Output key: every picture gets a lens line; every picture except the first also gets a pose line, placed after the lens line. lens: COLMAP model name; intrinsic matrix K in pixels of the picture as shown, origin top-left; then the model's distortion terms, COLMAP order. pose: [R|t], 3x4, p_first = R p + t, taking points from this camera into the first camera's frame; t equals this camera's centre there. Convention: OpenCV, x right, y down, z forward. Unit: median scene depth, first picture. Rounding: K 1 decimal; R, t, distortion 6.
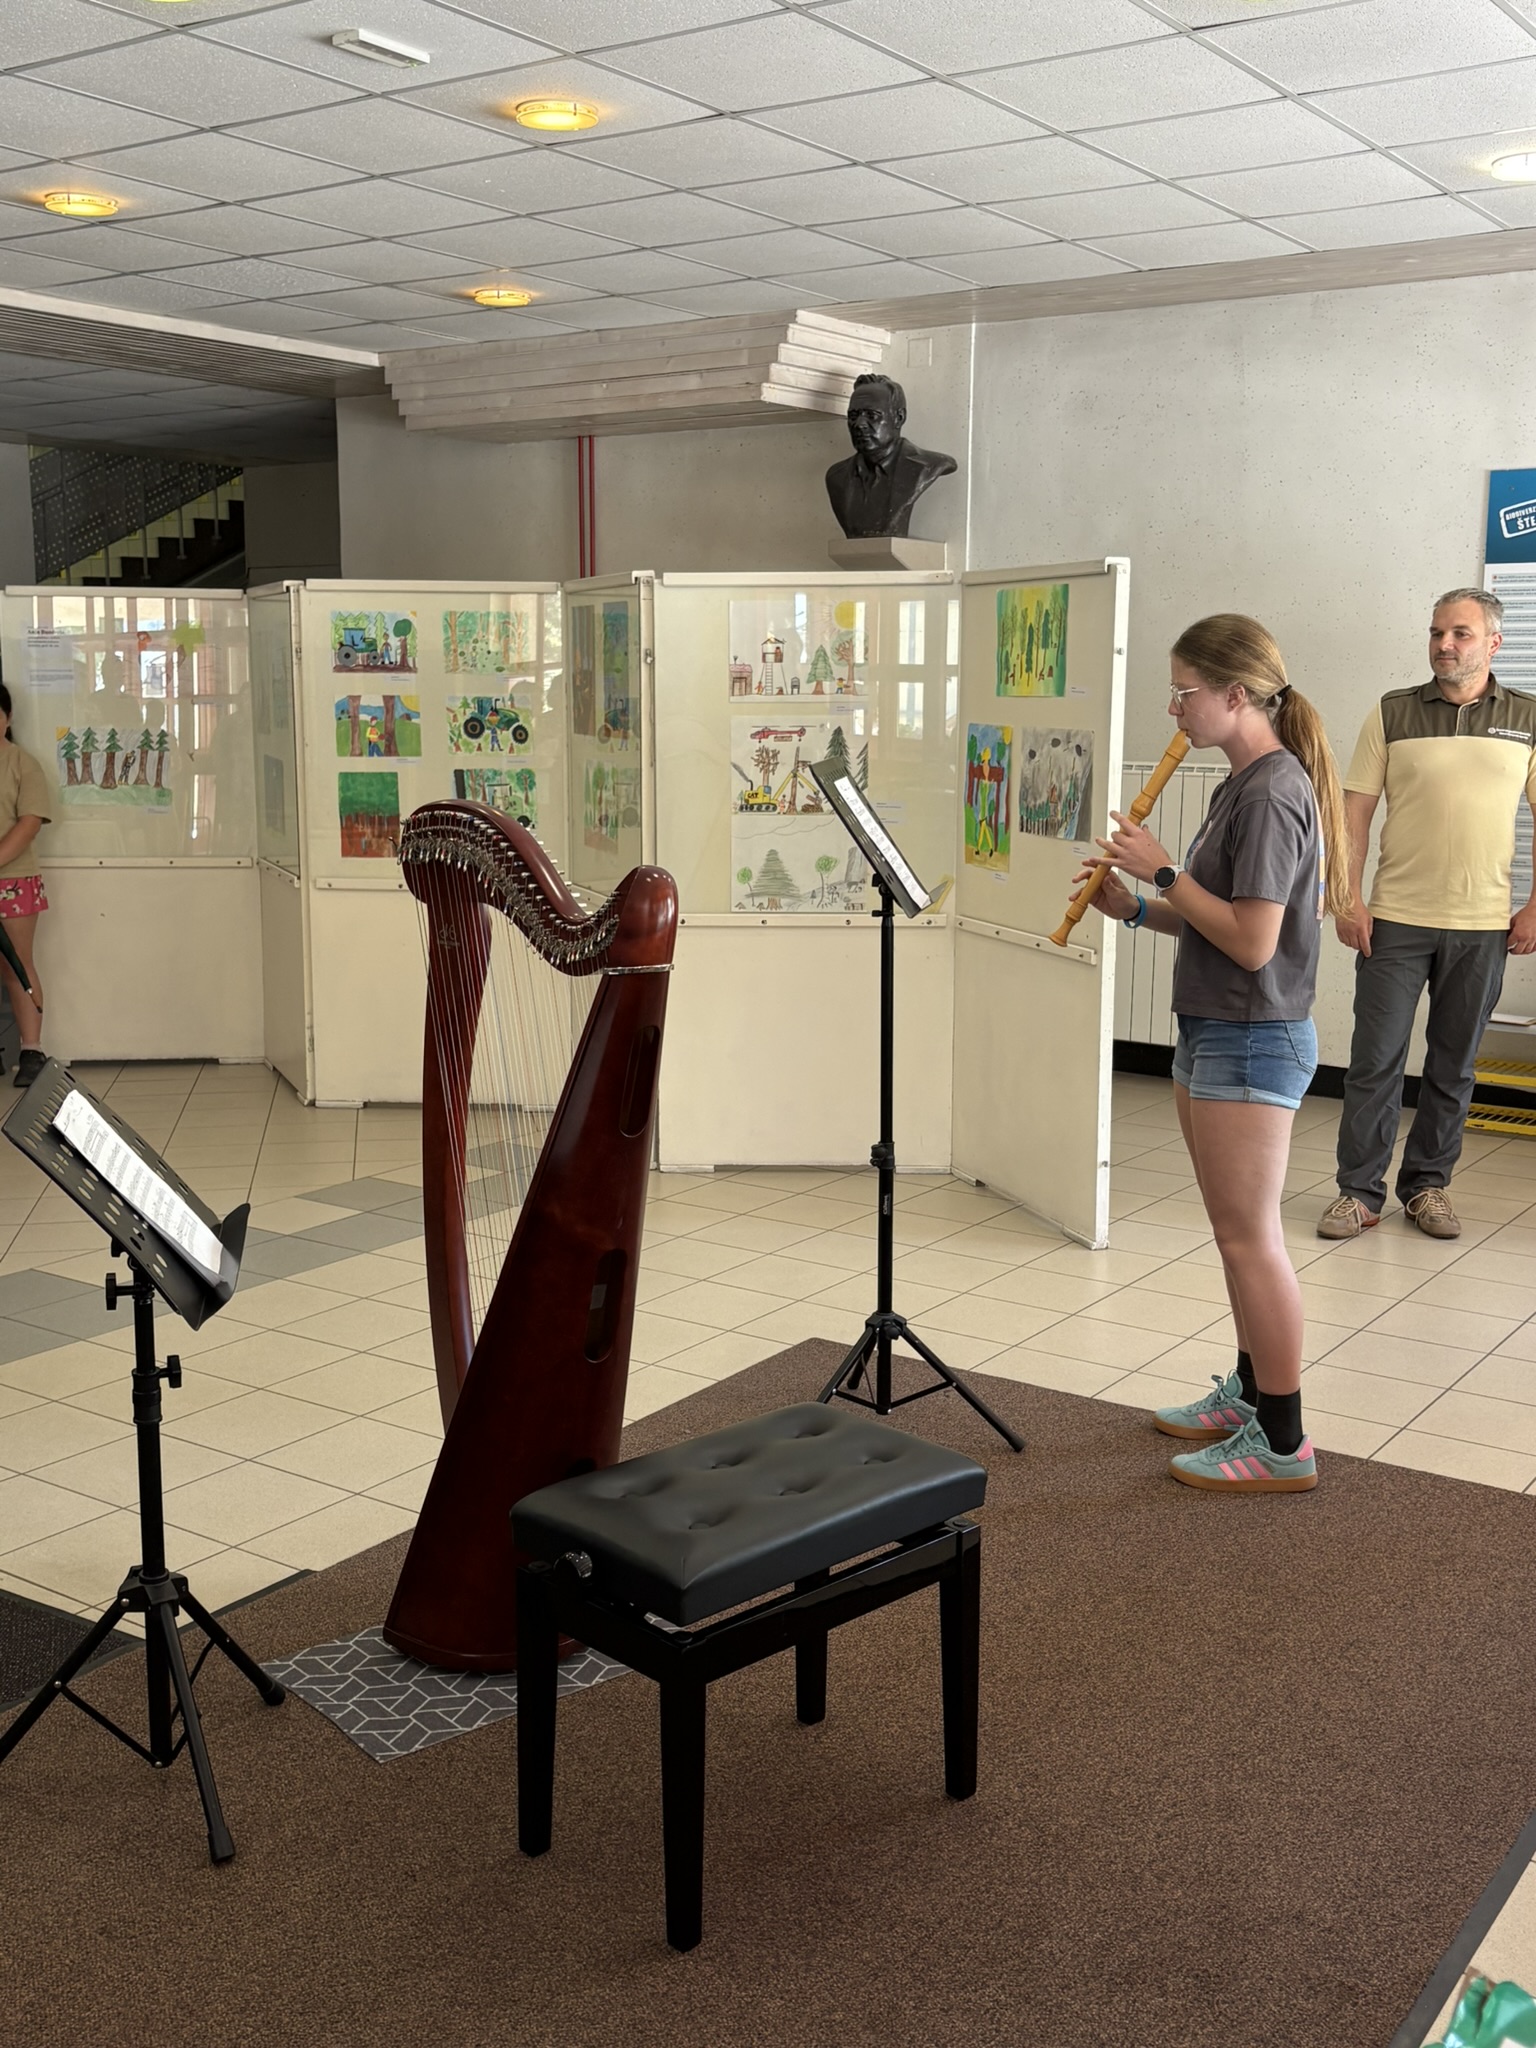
lens RADIAL K [[2055.3, 0, 767.6], [0, 2055.3, 1059.3], [0, 0, 1]] dist [0.123503, -0.307418]
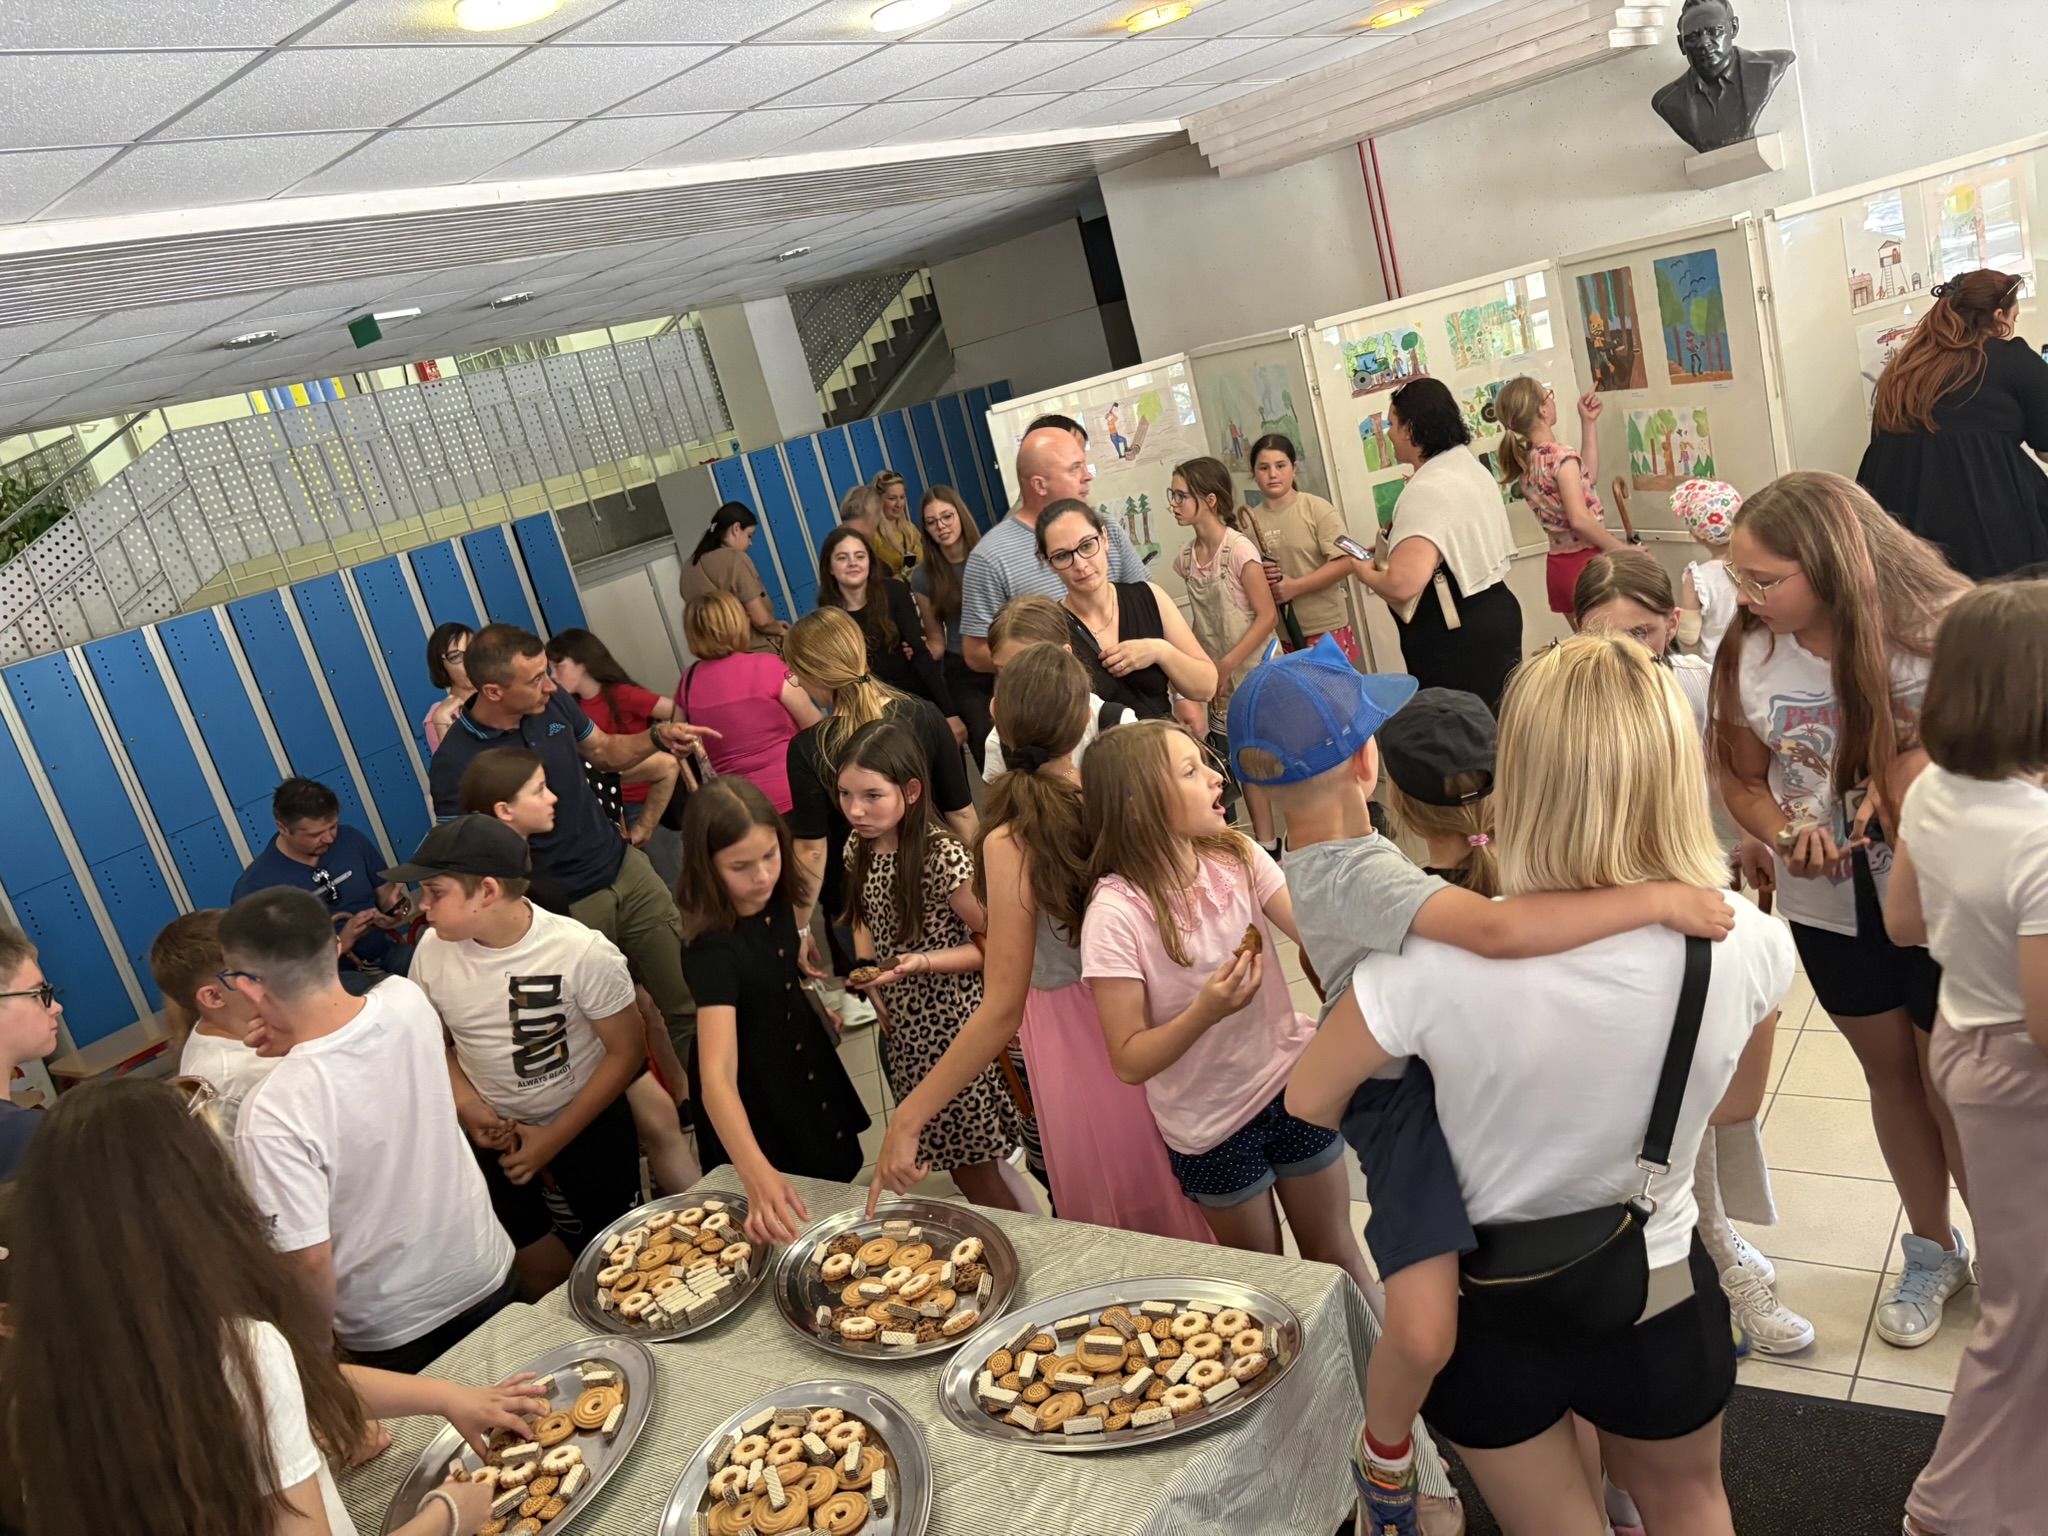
lens RADIAL K [[1547.7, 0, 1024.0], [0, 1547.7, 768.0], [0, 0, 1]] dist [0.047685, -0.048800]
pose [[0.965159, -0.245912, -0.089412, -0.402925], [0.252268, 0.965237, 0.068394, -0.112053], [0.069485, -0.088567, 0.993644, 0.172574]]
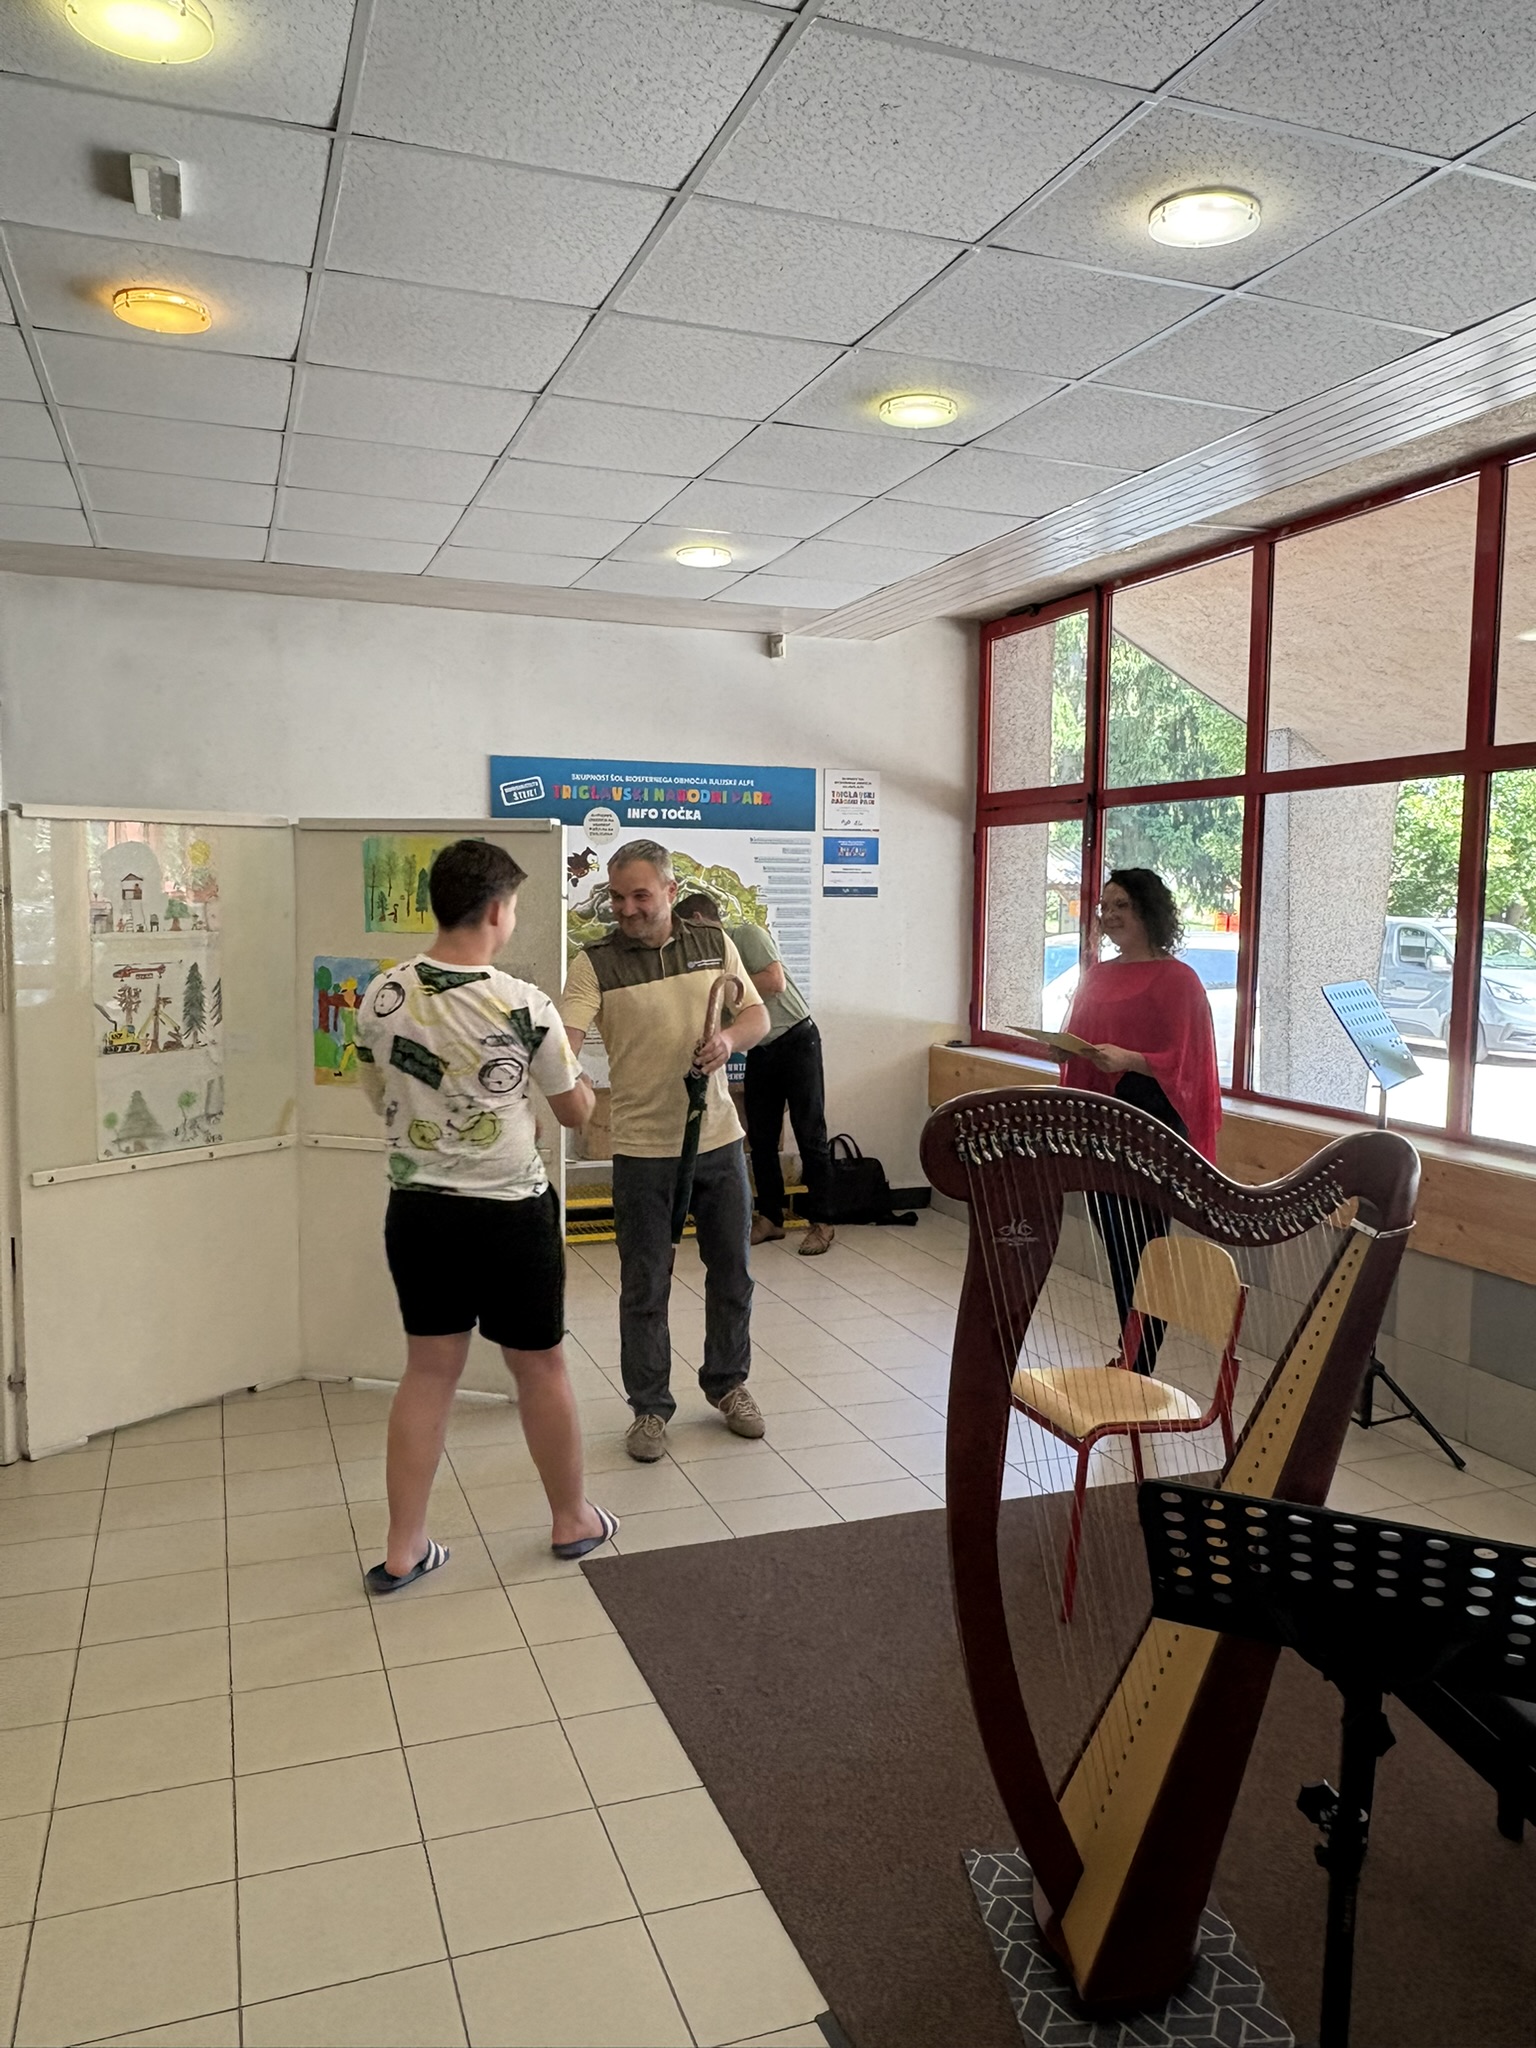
lens RADIAL K [[1524.0, 0, 761.0], [0, 1524.0, 1021.7], [0, 0, 1]] dist [0.002101, -0.000324]
pose [[0.583257, -0.066090, 0.809594, -0.404704], [0.137117, 0.990392, -0.017934, -0.081967], [-0.800631, 0.121469, 0.586716, 0.349709]]
